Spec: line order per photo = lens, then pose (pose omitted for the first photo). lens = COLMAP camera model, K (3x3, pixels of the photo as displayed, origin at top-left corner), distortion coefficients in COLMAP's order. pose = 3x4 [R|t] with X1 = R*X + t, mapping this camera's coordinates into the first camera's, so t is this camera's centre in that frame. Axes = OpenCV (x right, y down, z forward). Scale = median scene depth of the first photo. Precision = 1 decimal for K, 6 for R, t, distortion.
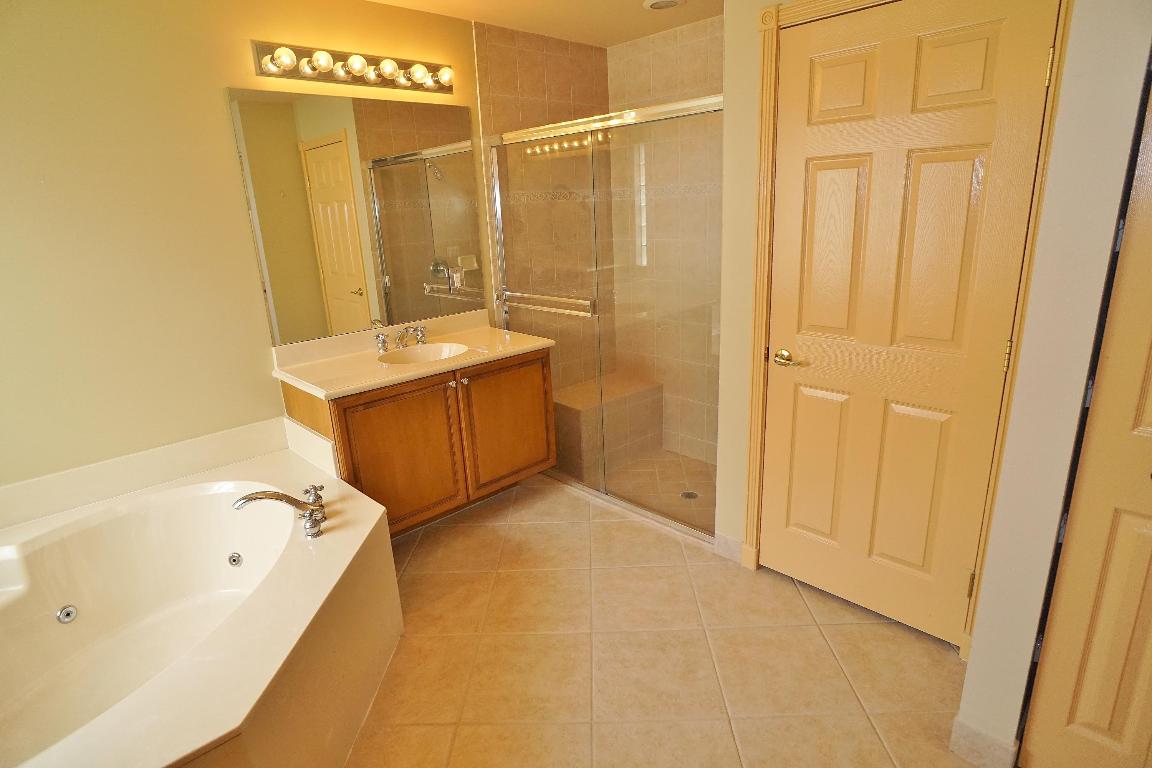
lens RADIAL K [[617.1, 0, 578.5], [0, 617.1, 382.2], [0, 0, 1]] dist [-0.002023, -0.000376]
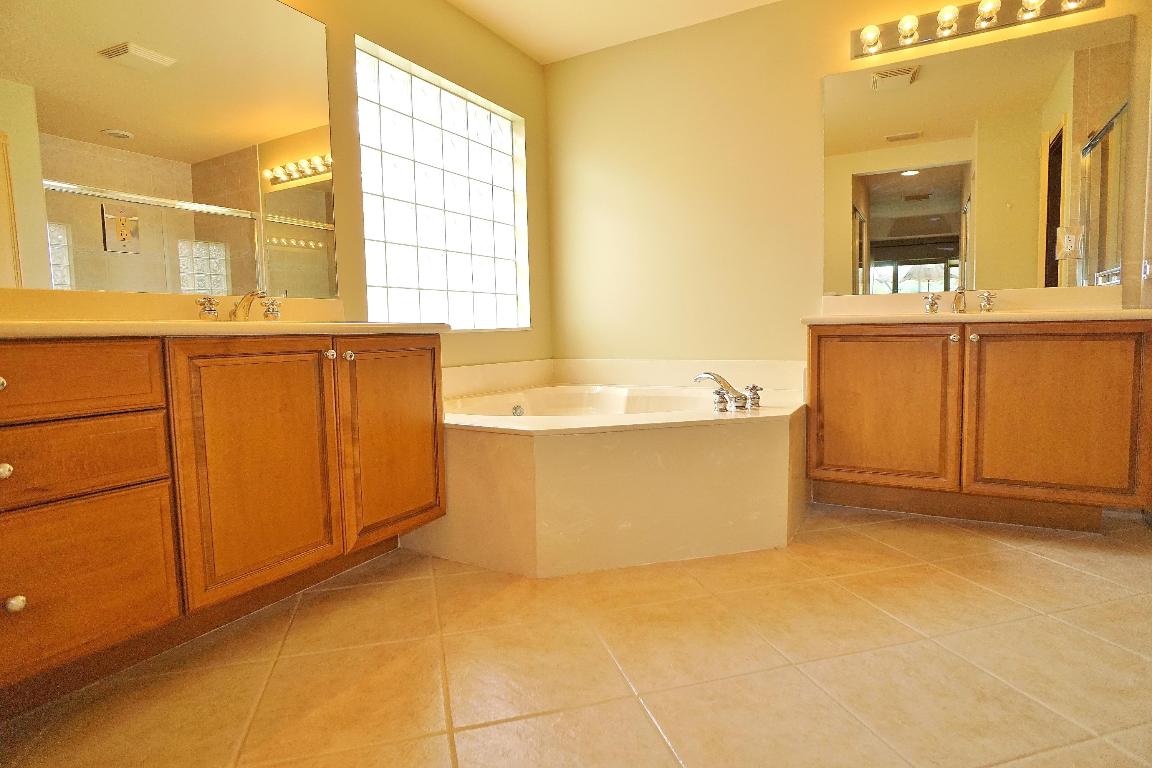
lens RADIAL K [[617.1, 0, 577.5], [0, 617.1, 382.0], [0, 0, 1]] dist [-0.002023, -0.000376]
pose [[0.266499, 0.107250, -0.957850, 0.500697], [-0.264681, 0.963727, 0.034267, 0.180444], [0.926781, 0.244393, 0.285219, 0.310010]]
